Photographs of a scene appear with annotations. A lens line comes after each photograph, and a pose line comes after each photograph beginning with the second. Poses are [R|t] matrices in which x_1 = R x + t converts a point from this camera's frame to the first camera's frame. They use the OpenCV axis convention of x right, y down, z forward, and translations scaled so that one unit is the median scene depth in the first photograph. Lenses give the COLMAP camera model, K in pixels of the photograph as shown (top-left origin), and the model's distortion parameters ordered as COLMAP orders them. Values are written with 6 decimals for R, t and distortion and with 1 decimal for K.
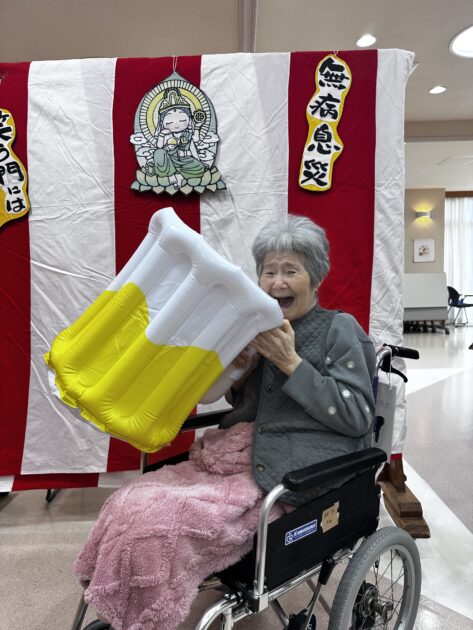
lens RADIAL K [[437.9, 0, 233.9], [0, 437.9, 311.5], [0, 0, 1]] dist [-0.013055, -0.007486]
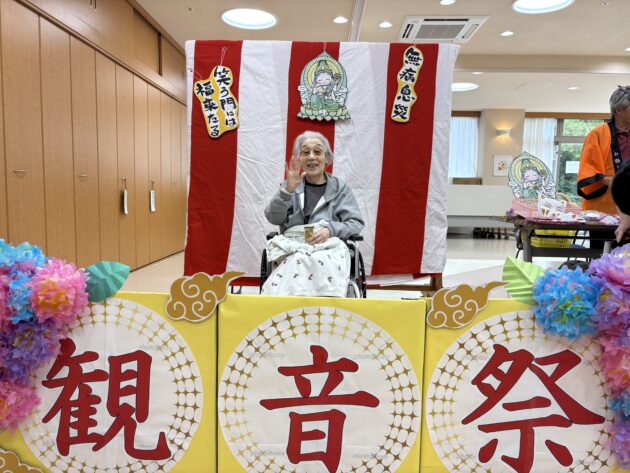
lens RADIAL K [[491.8, 0, 317.6], [0, 491.8, 241.6], [0, 0, 1]] dist [0.011346, -0.004755]
pose [[0.999065, 0.041813, 0.010973, -0.151965], [-0.042064, 0.998833, 0.023732, 0.178659], [-0.009968, -0.024171, 0.999658, -1.018603]]
